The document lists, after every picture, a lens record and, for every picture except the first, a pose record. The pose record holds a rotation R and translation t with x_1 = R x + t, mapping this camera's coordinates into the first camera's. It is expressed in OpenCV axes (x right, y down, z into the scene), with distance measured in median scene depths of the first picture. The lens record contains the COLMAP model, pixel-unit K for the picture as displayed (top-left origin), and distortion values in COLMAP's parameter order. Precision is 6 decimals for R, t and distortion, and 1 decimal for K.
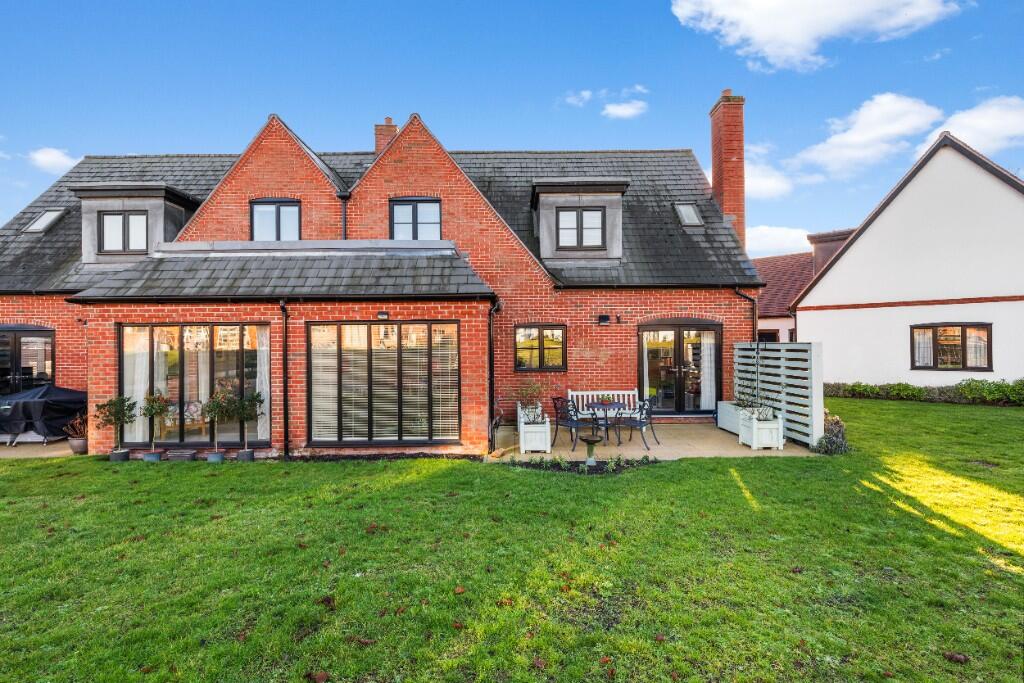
lens RADIAL K [[483.4, 0, 507.5], [0, 483.4, 339.7], [0, 0, 1]] dist [-0.001984, 0.000300]
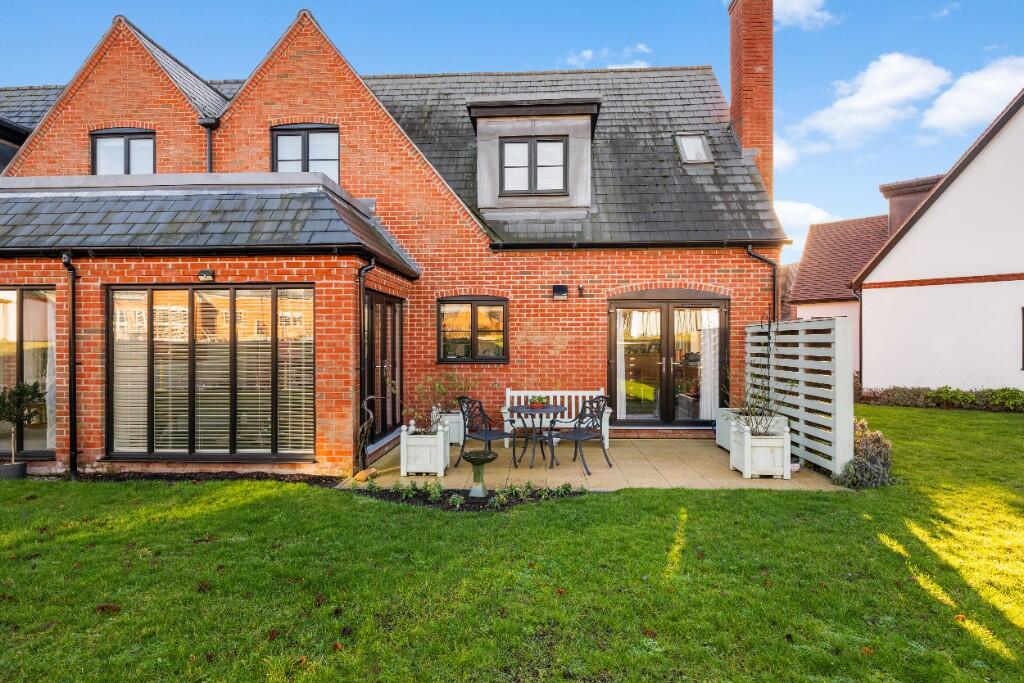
lens RADIAL K [[577.6, 0, 507.7], [0, 577.6, 342.1], [0, 0, 1]] dist [-0.000588, 0.000091]
pose [[0.998143, 0.007869, -0.060397, 0.189129], [-0.007435, 0.999945, 0.007418, 0.029857], [0.060452, -0.006955, 0.998147, 0.152850]]
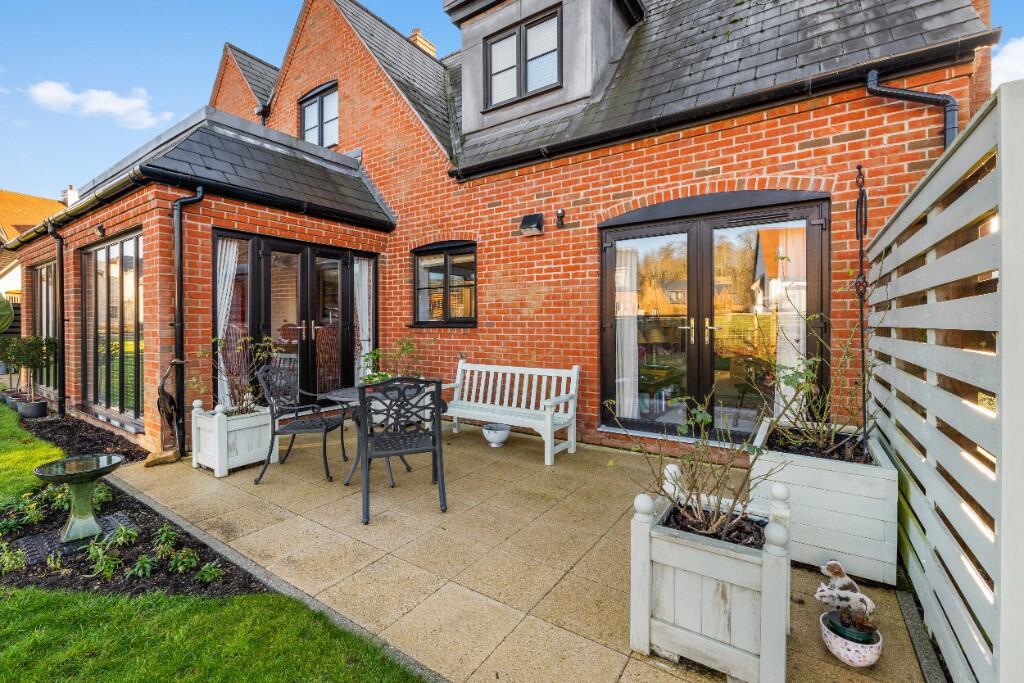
lens RADIAL K [[446.1, 0, 505.7], [0, 446.1, 325.5], [0, 0, 1]] dist [-0.007399, 0.000323]
pose [[0.824558, 0.010200, -0.565685, 0.473429], [-0.004179, 0.999920, 0.011939, 0.062610], [0.565762, -0.007481, 0.824535, 0.658477]]
